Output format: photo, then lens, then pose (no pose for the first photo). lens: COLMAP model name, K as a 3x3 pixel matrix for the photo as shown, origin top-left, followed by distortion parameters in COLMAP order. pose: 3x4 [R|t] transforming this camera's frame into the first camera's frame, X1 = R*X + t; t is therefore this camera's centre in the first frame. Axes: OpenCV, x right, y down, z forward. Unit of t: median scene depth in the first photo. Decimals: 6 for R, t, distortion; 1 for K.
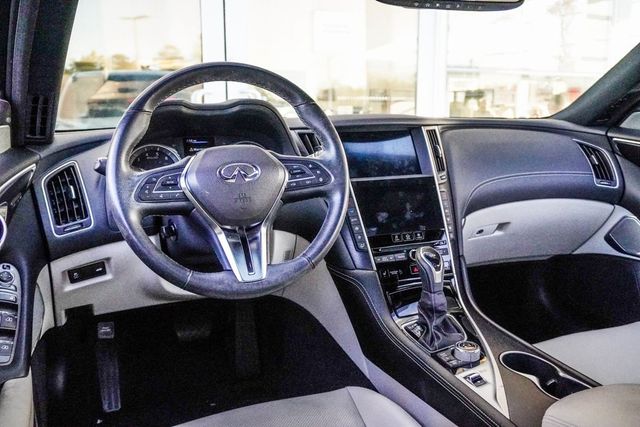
lens RADIAL K [[565.4, 0, 320.0], [0, 565.4, 213.5], [0, 0, 1]] dist [0.002726, 0.005936]
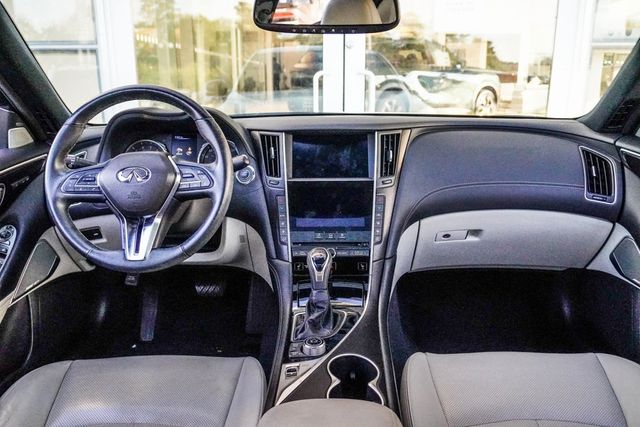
lens RADIAL K [[553.3, 0, 320.0], [0, 553.3, 213.5], [0, 0, 1]] dist [0.004989, 0.004068]
pose [[0.917430, 0.099416, -0.385278, 0.601079], [-0.071165, 0.993668, 0.086944, -0.102223], [0.391482, -0.052346, 0.918695, 0.010525]]
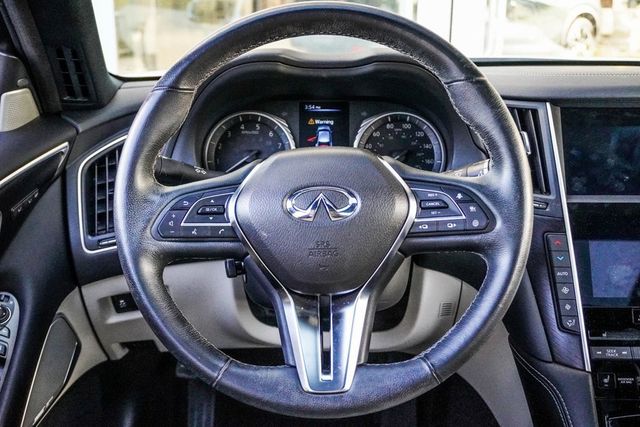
lens RADIAL K [[785.1, 0, 320.0], [0, 785.1, 213.5], [0, 0, 1]] dist [0.004488, 0.000804]
pose [[0.928312, 0.115887, -0.353280, 0.113251], [-0.080497, 0.990291, 0.113328, -0.125603], [0.362983, -0.076766, 0.928628, 0.212404]]
